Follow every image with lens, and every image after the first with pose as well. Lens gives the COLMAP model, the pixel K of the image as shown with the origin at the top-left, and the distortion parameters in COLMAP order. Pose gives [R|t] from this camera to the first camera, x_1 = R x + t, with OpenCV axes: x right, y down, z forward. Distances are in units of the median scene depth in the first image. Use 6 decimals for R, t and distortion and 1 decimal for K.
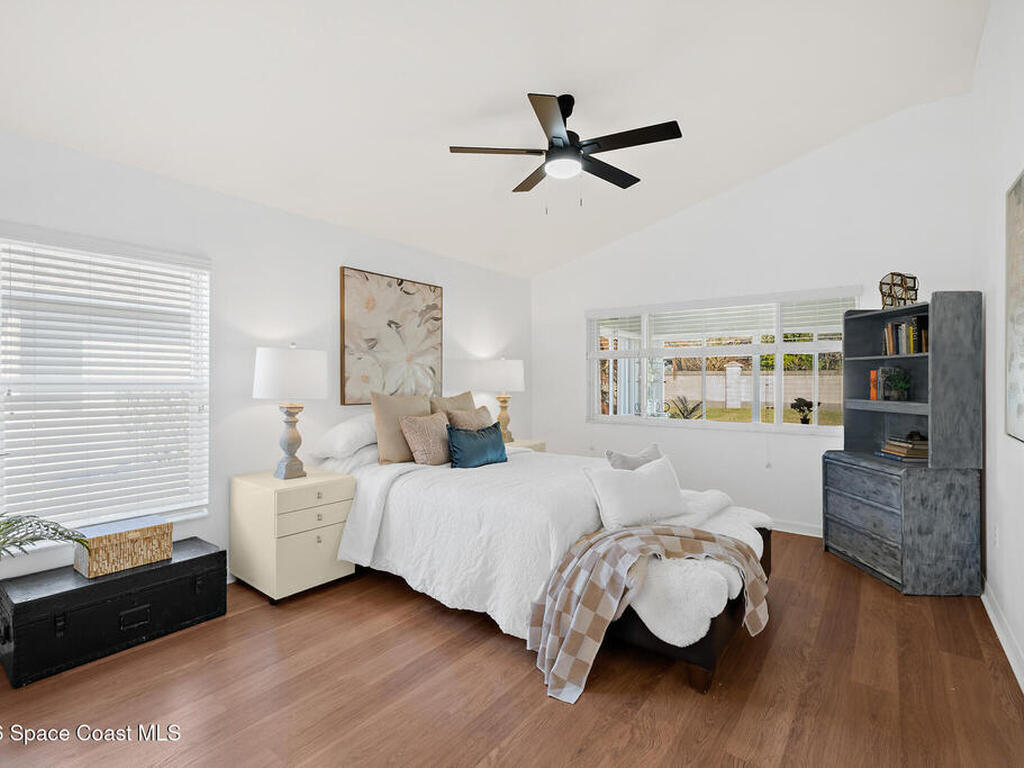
lens RADIAL K [[488.5, 0, 508.1], [0, 488.5, 381.6], [0, 0, 1]] dist [0.006055, 0.001494]
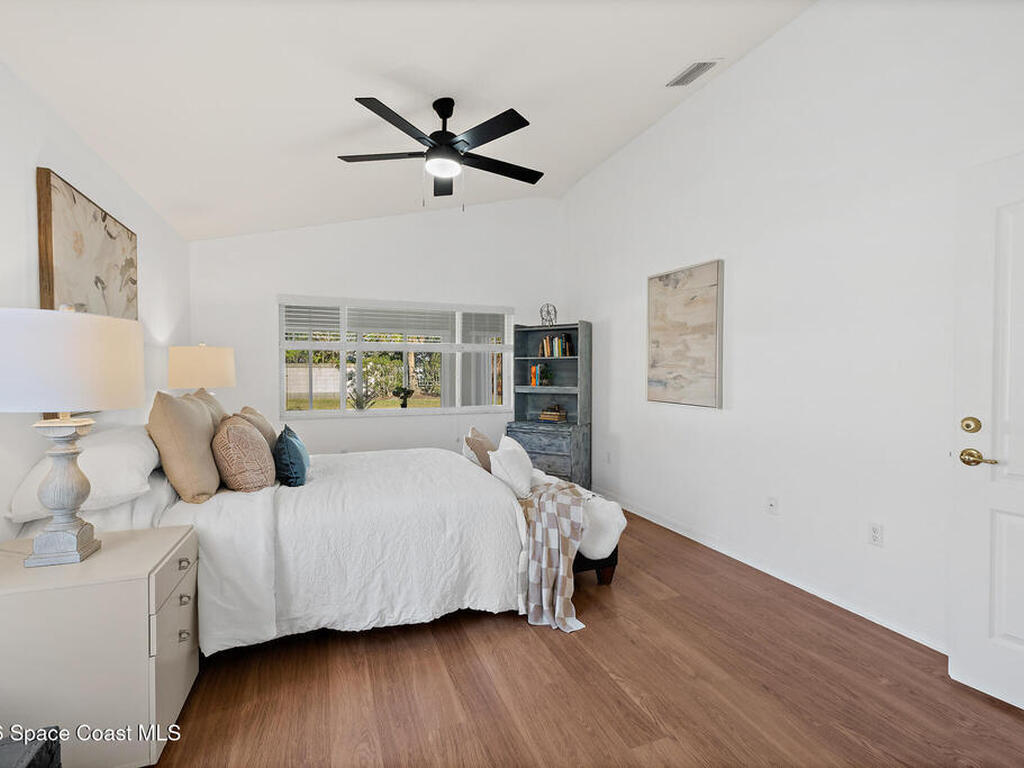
lens RADIAL K [[480.6, 0, 509.5], [0, 480.6, 387.9], [0, 0, 1]] dist [0.009096, 0.000112]
pose [[0.527626, -0.029039, 0.848980, -0.663973], [0.004544, 0.999498, 0.031364, -0.003978], [-0.849464, -0.012691, 0.527493, 0.333720]]
